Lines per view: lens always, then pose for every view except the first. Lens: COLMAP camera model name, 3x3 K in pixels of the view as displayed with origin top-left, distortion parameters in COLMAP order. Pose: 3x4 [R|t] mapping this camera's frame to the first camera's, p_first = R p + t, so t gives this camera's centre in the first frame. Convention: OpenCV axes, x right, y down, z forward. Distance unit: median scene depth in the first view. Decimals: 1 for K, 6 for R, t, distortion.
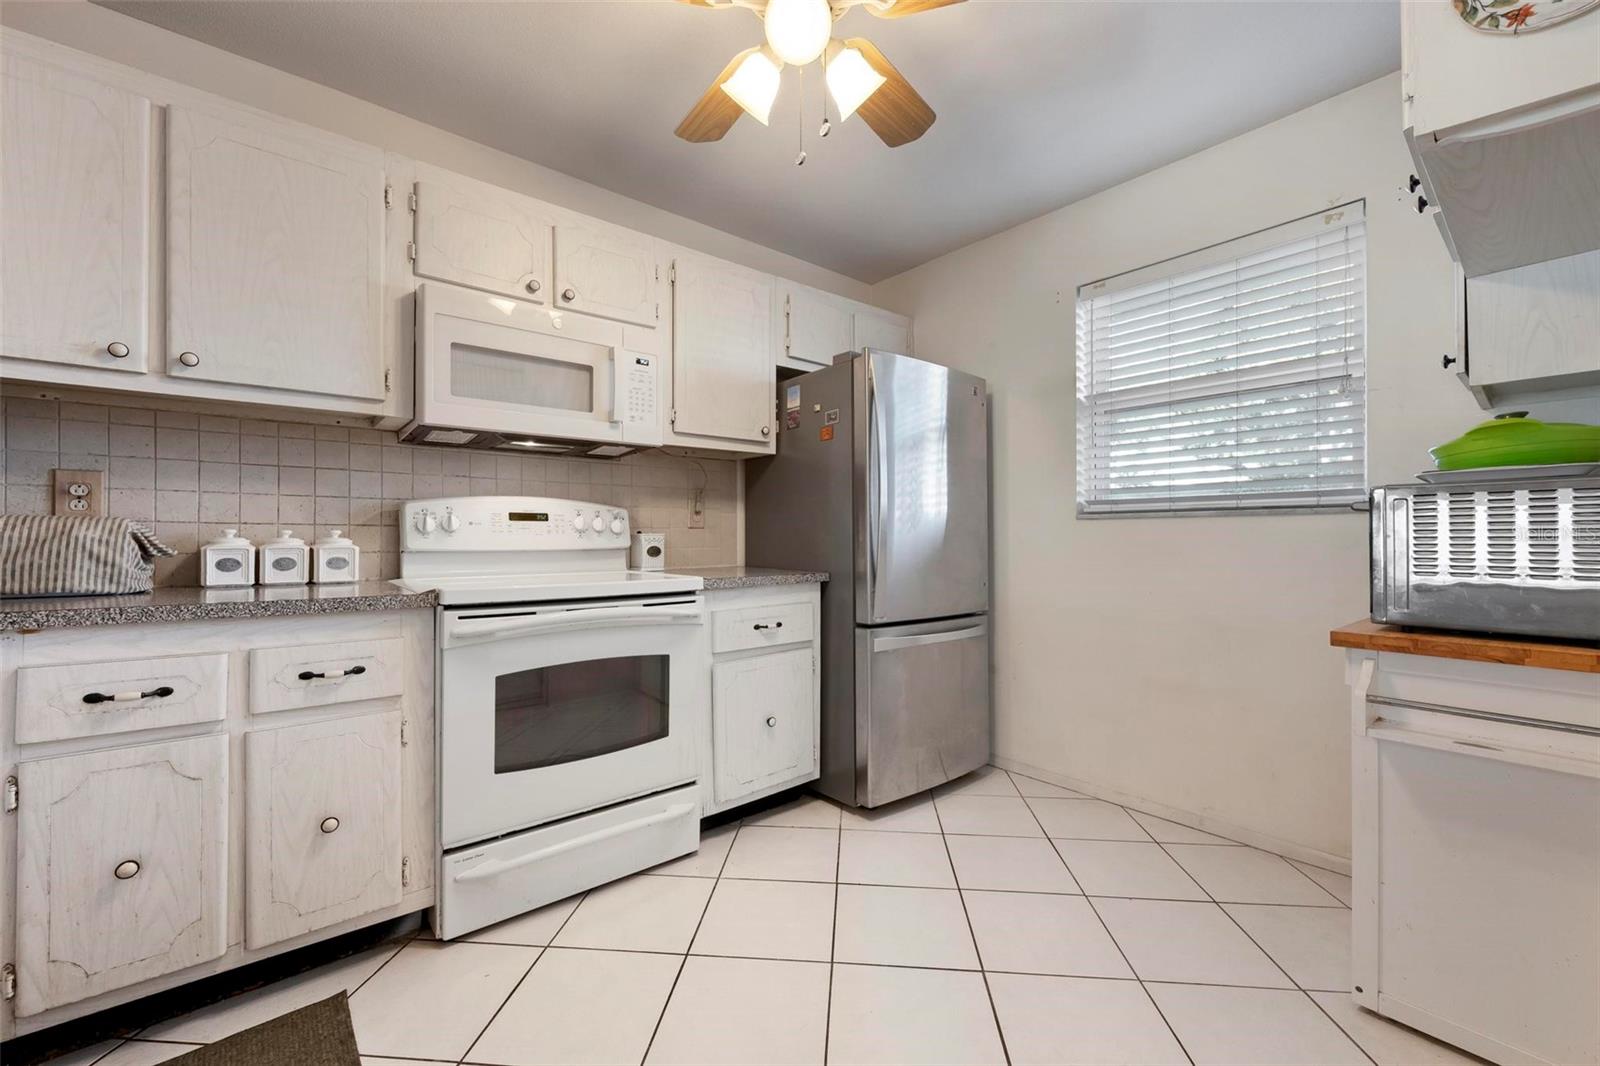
lens RADIAL K [[672.2, 0, 840.4], [0, 672.2, 533.0], [0, 0, 1]] dist [0.004989, -0.000827]
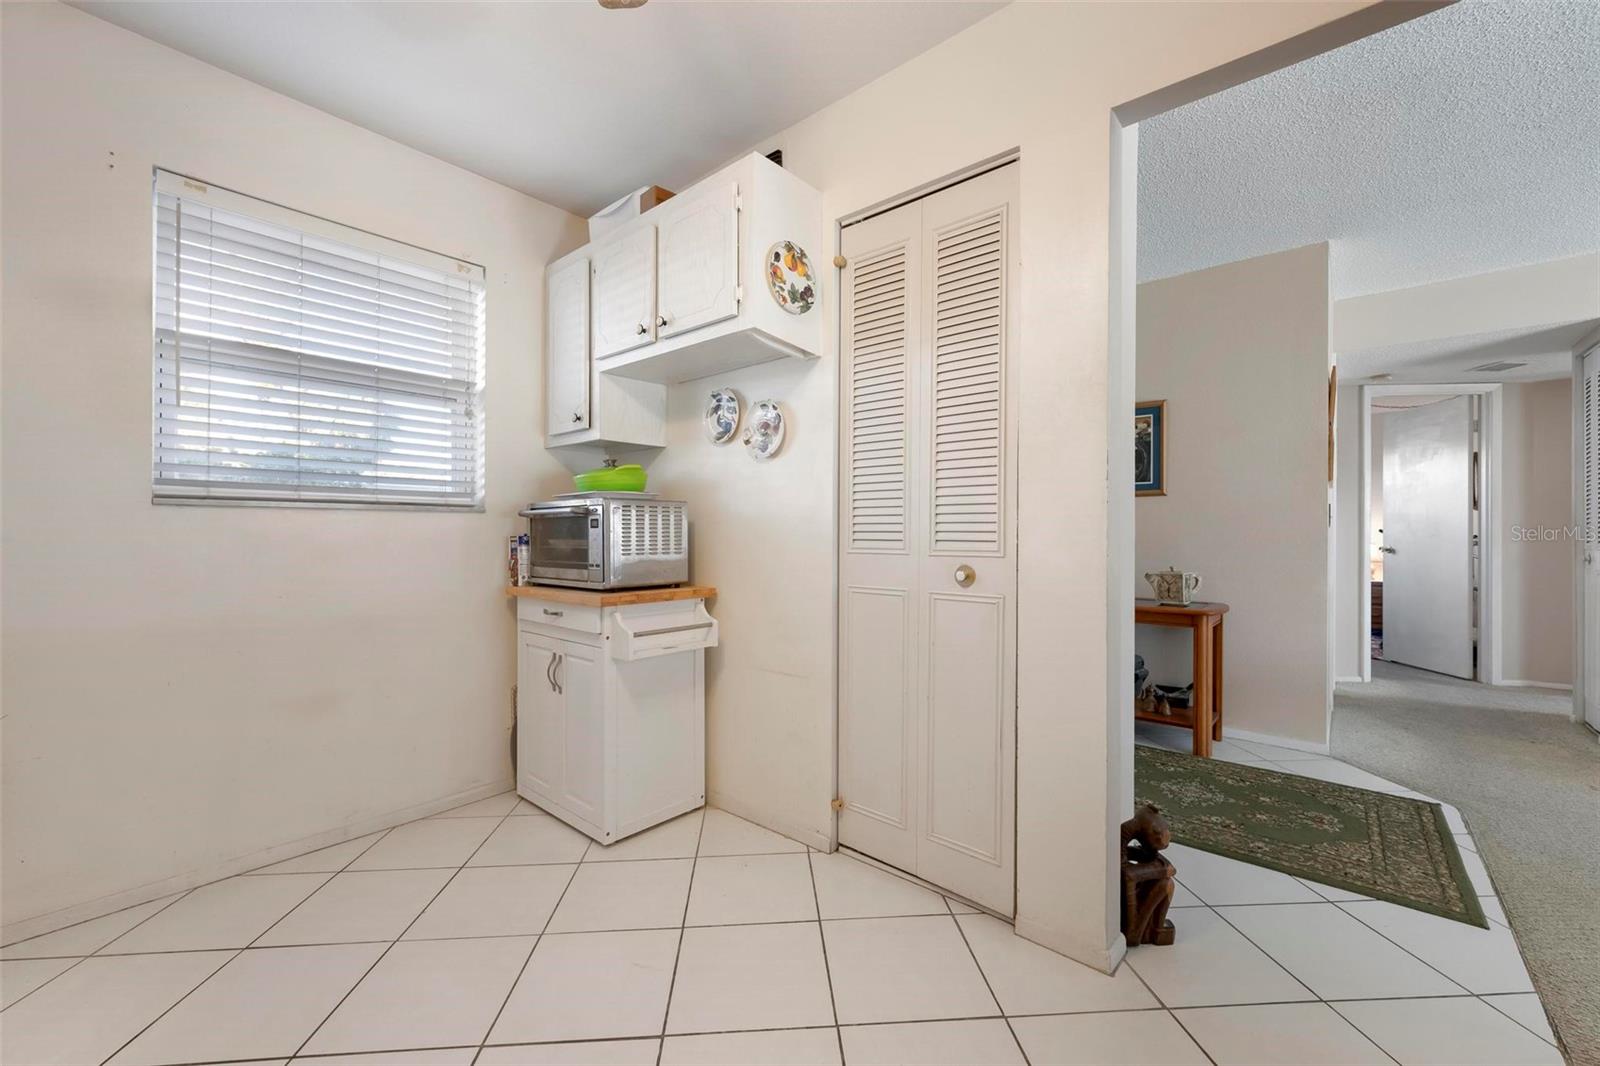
lens RADIAL K [[629.4, 0, 800.8], [0, 629.4, 537.3], [0, 0, 1]] dist [-0.001044, 0.000275]
pose [[-0.123591, -0.007325, 0.992306, -0.466664], [-0.007810, 0.999949, 0.006408, 0.004053], [-0.992302, -0.006958, -0.123642, 0.533302]]
